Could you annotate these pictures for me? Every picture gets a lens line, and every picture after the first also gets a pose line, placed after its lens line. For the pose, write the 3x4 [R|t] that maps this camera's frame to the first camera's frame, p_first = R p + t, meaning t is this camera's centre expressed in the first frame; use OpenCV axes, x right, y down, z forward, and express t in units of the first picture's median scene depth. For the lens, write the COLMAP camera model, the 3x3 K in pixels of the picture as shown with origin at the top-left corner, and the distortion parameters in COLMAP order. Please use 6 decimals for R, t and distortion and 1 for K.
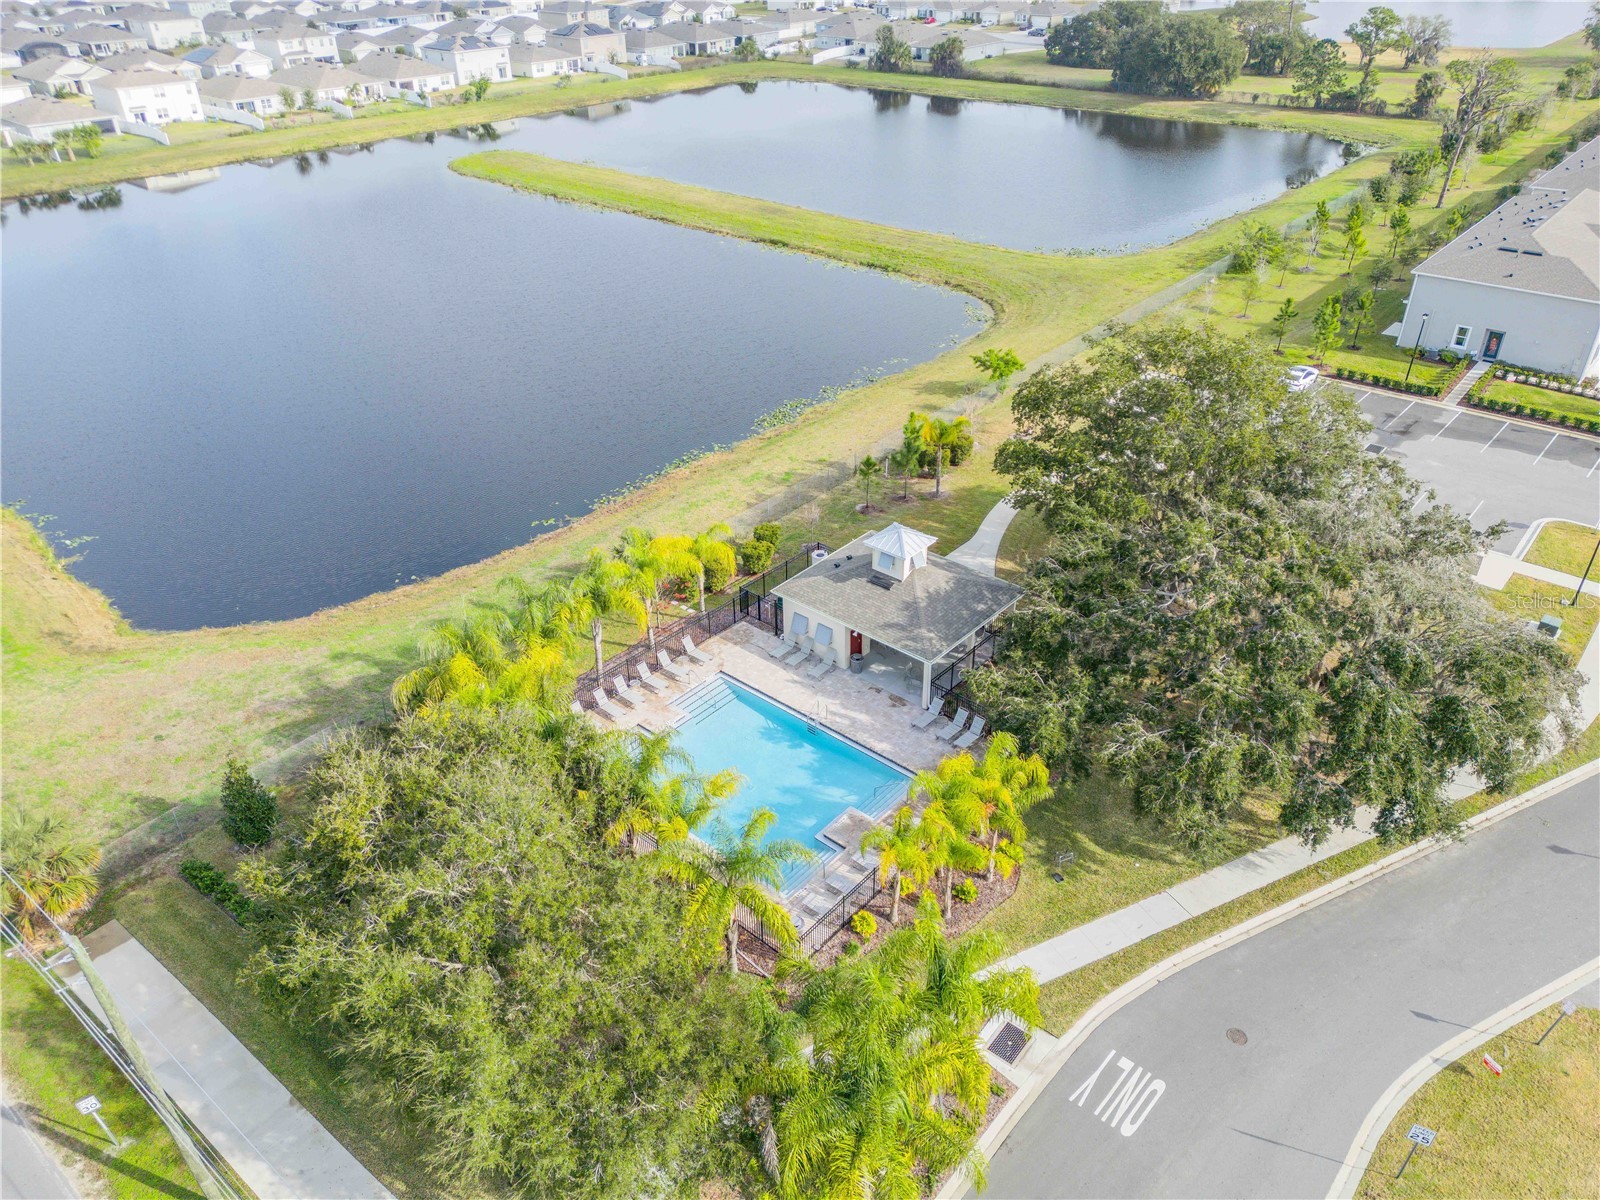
lens RADIAL K [[1119.5, 0, 804.8], [0, 1119.5, 593.2], [0, 0, 1]] dist [0.070706, -0.063847]
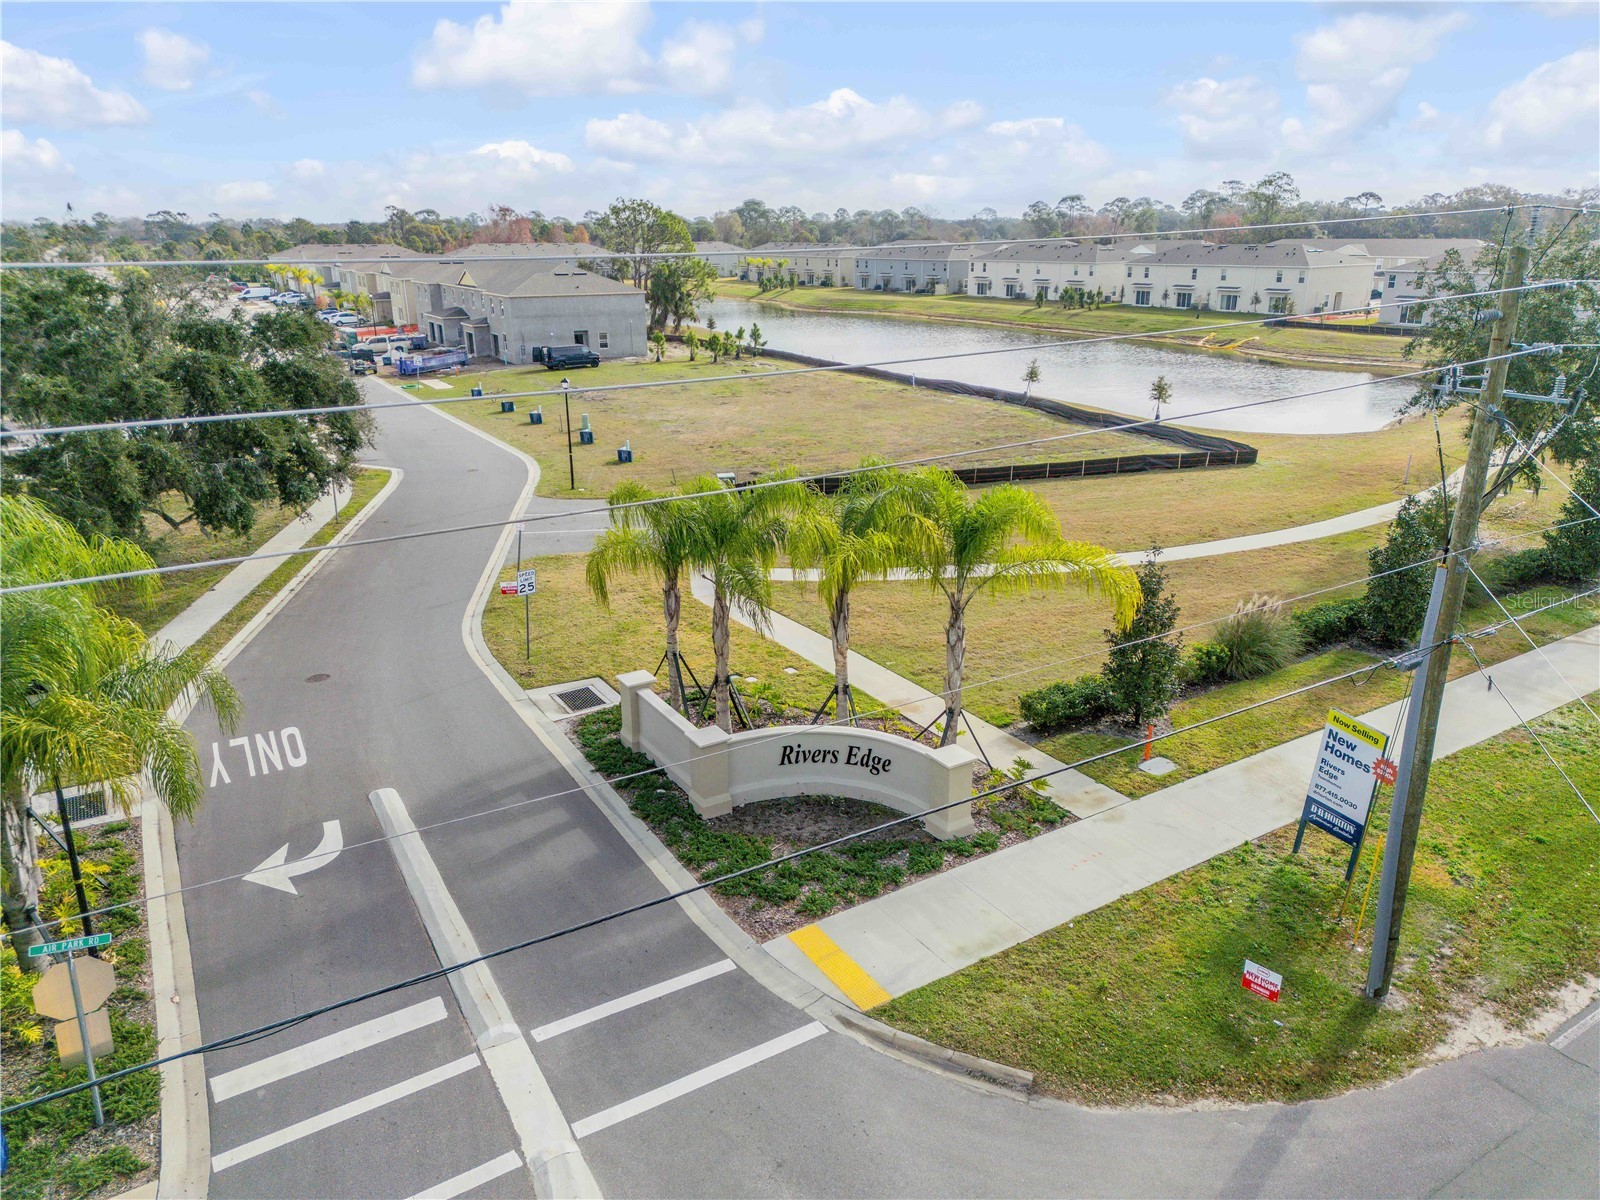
lens RADIAL K [[1119.5, 0, 790.5], [0, 1119.5, 590.5], [0, 0, 1]] dist [0.070706, -0.063847]
pose [[0.330026, -0.275591, 0.902847, -0.211944], [0.500733, 0.861892, 0.080052, 0.373103], [-0.800218, 0.425666, 0.422445, 0.277434]]
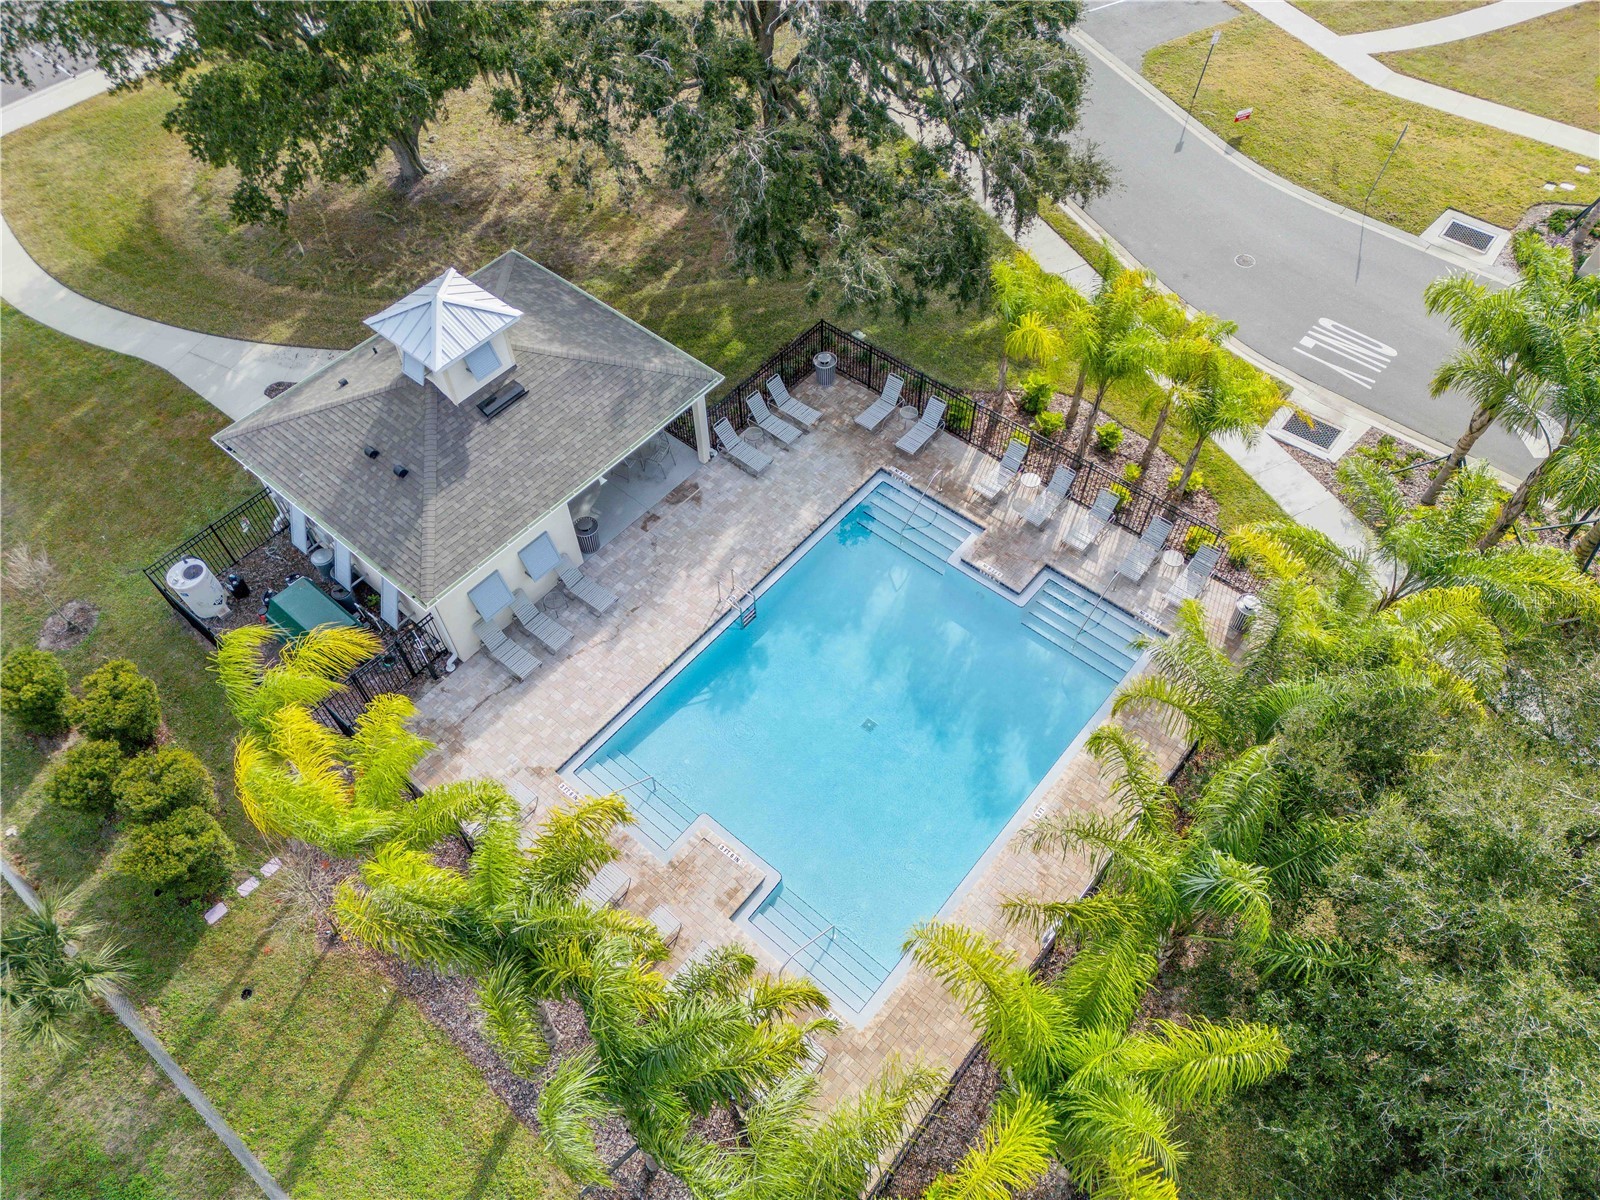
lens RADIAL K [[1119.5, 0, 794.2], [0, 1119.5, 607.6], [0, 0, 1]] dist [0.070706, -0.063847]
pose [[-0.013411, -0.801279, 0.598140, -0.372327], [0.535969, 0.499239, 0.680806, -0.284430], [-0.844131, 0.329715, 0.422766, 0.853169]]
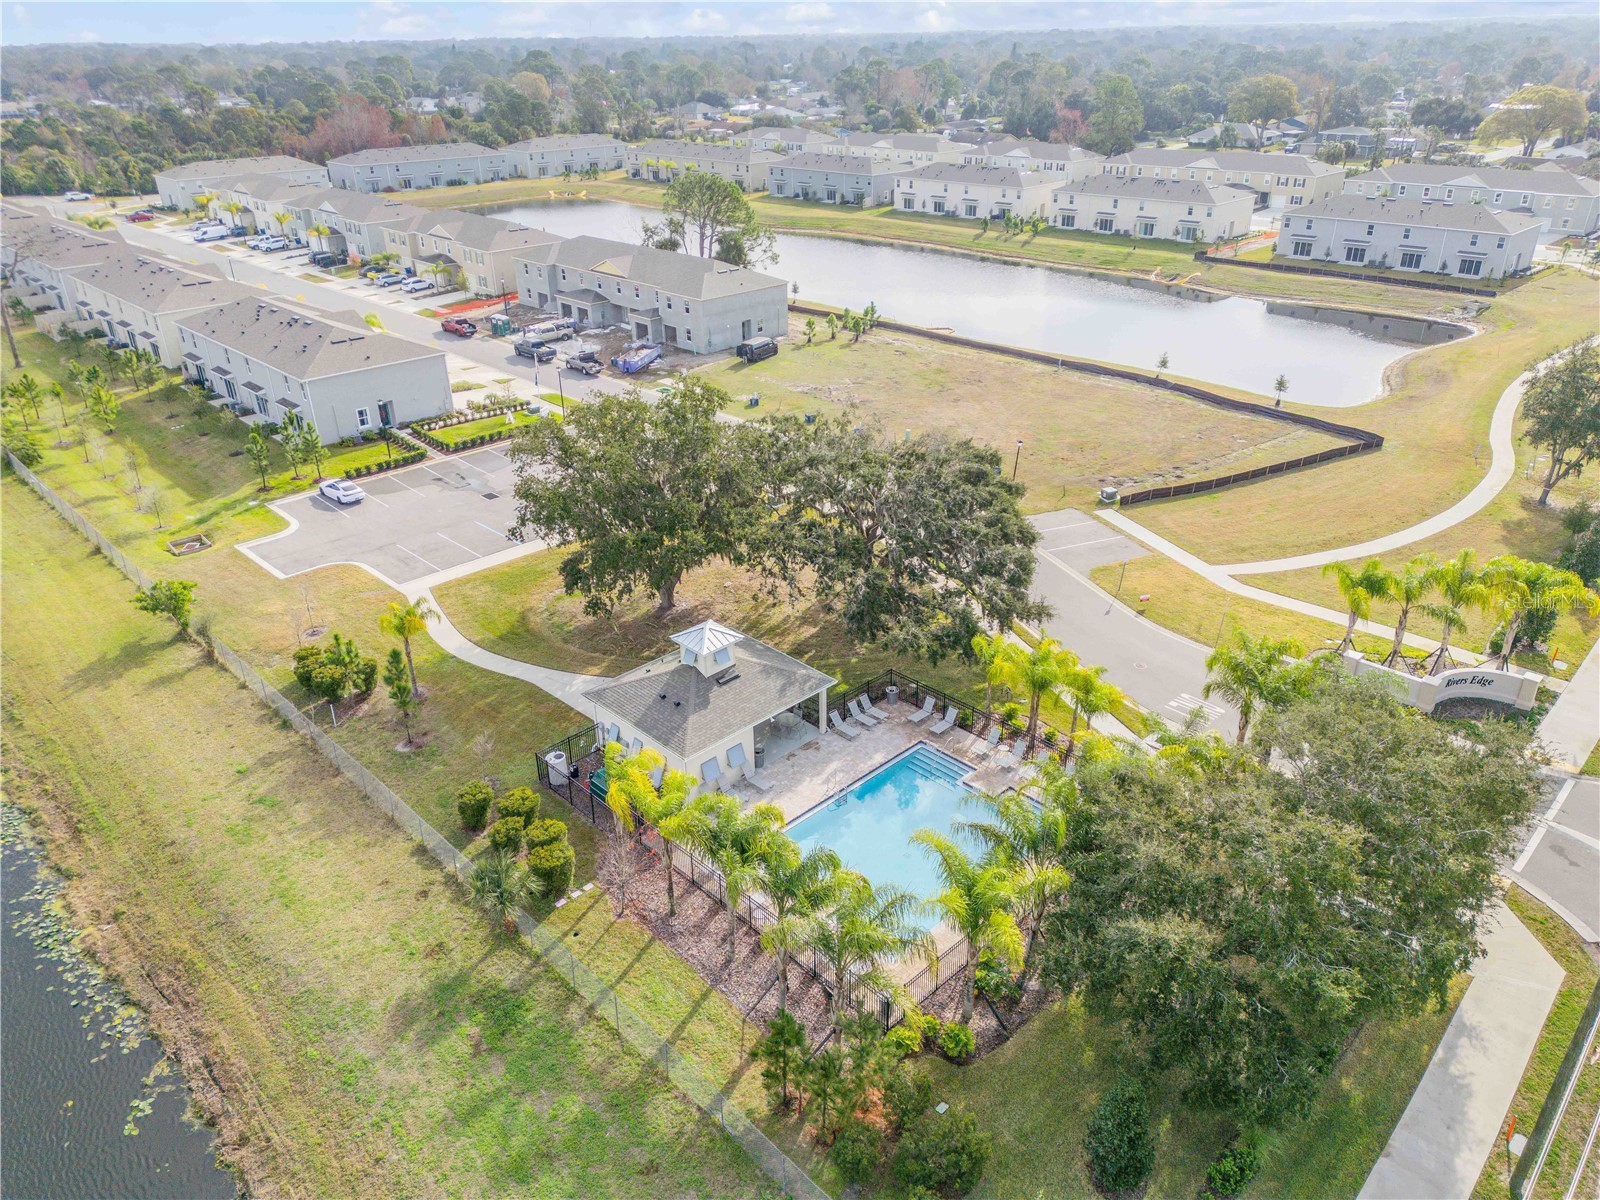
lens RADIAL K [[1119.5, 0, 784.4], [0, 1119.5, 597.8], [0, 0, 1]] dist [0.070706, -0.063847]
pose [[0.096172, -0.431754, 0.896850, -0.960859], [0.537591, 0.780838, 0.318257, -0.431457], [-0.837703, 0.451531, 0.307202, 0.743033]]
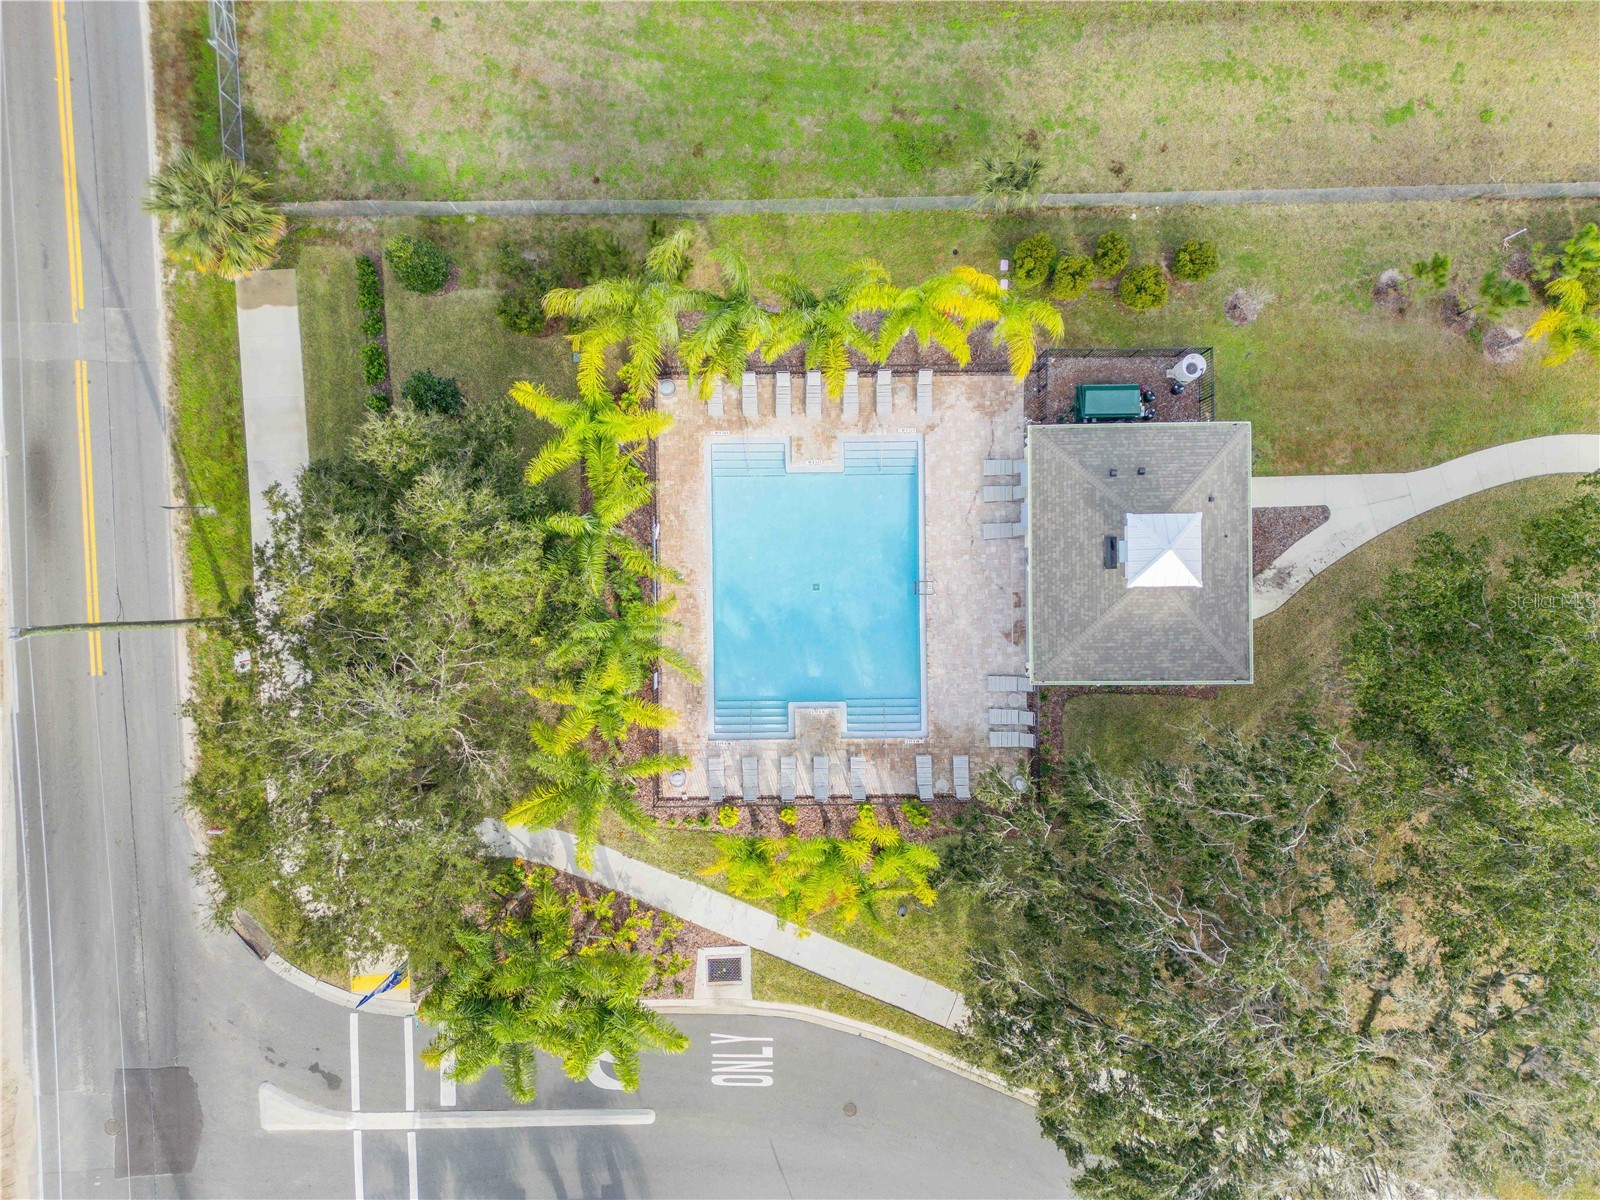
lens RADIAL K [[1119.5, 0, 793.7], [0, 1119.5, 600.4], [0, 0, 1]] dist [0.070706, -0.063847]
pose [[0.664748, 0.746919, 0.014919, -0.072985], [-0.397888, 0.337072, 0.853269, -0.681763], [0.632294, -0.573145, 0.521258, 0.539692]]
